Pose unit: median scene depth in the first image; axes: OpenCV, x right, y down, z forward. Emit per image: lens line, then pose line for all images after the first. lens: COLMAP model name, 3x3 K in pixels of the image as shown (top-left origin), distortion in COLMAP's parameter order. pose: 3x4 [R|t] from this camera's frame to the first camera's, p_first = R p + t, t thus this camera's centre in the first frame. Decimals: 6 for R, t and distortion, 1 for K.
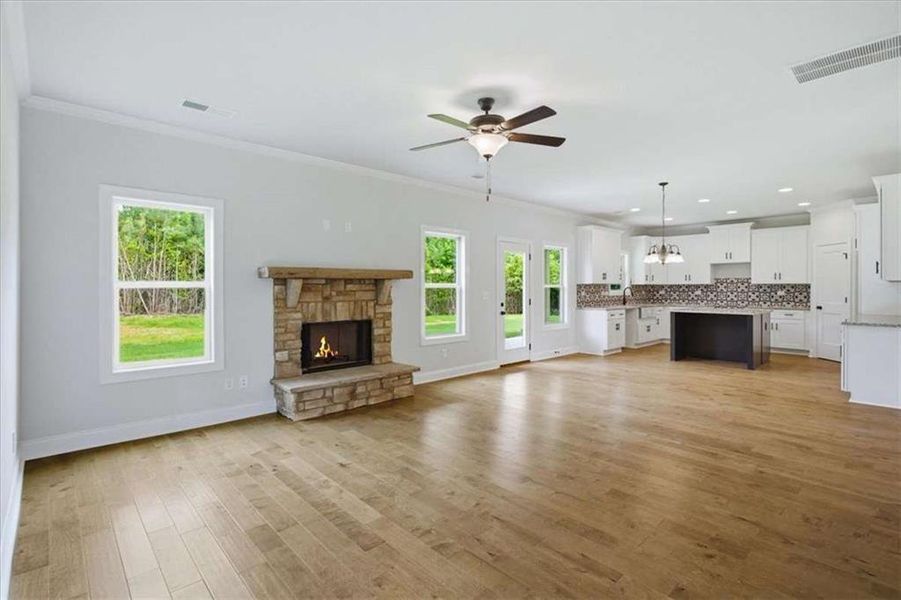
lens RADIAL K [[432.6, 0, 448.4], [0, 432.6, 290.0], [0, 0, 1]] dist [-0.005724, 0.000283]
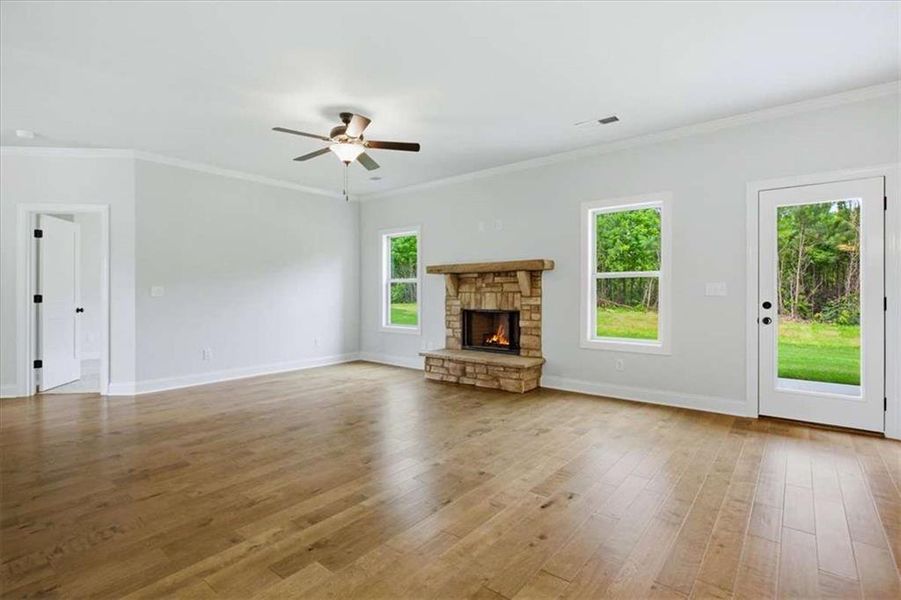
lens RADIAL K [[432.6, 0, 449.4], [0, 432.6, 296.3], [0, 0, 1]] dist [-0.005724, 0.000283]
pose [[0.140102, 0.011420, -0.990071, 0.575141], [-0.002295, 0.999935, 0.011209, 0.016401], [0.990134, 0.000702, 0.140119, 0.499140]]
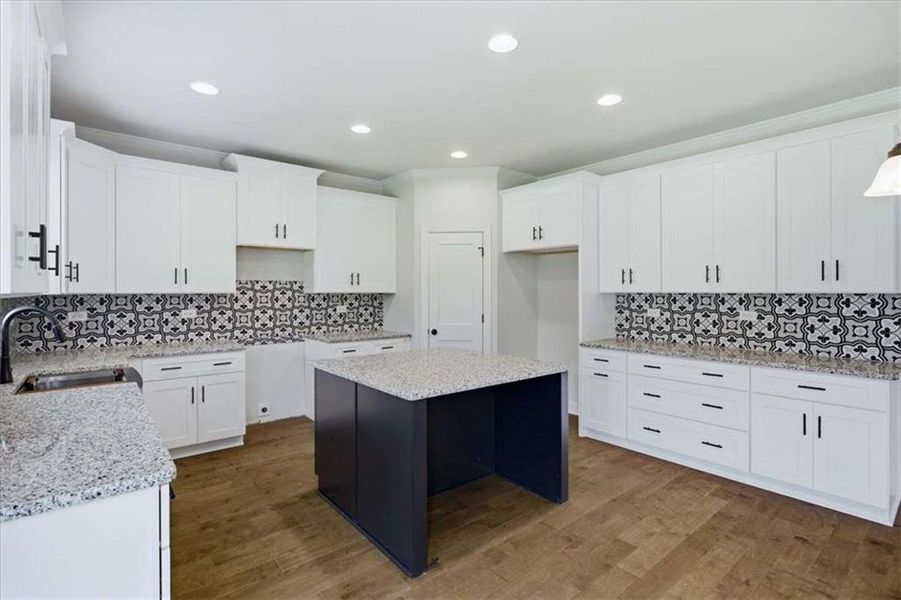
lens RADIAL K [[432.6, 0, 449.5], [0, 432.6, 292.1], [0, 0, 1]] dist [-0.005724, 0.000283]
pose [[0.070473, 0.006823, 0.997490, 0.253683], [0.010551, 0.999916, -0.007585, -0.011363], [-0.997458, 0.011059, 0.070395, 0.972129]]
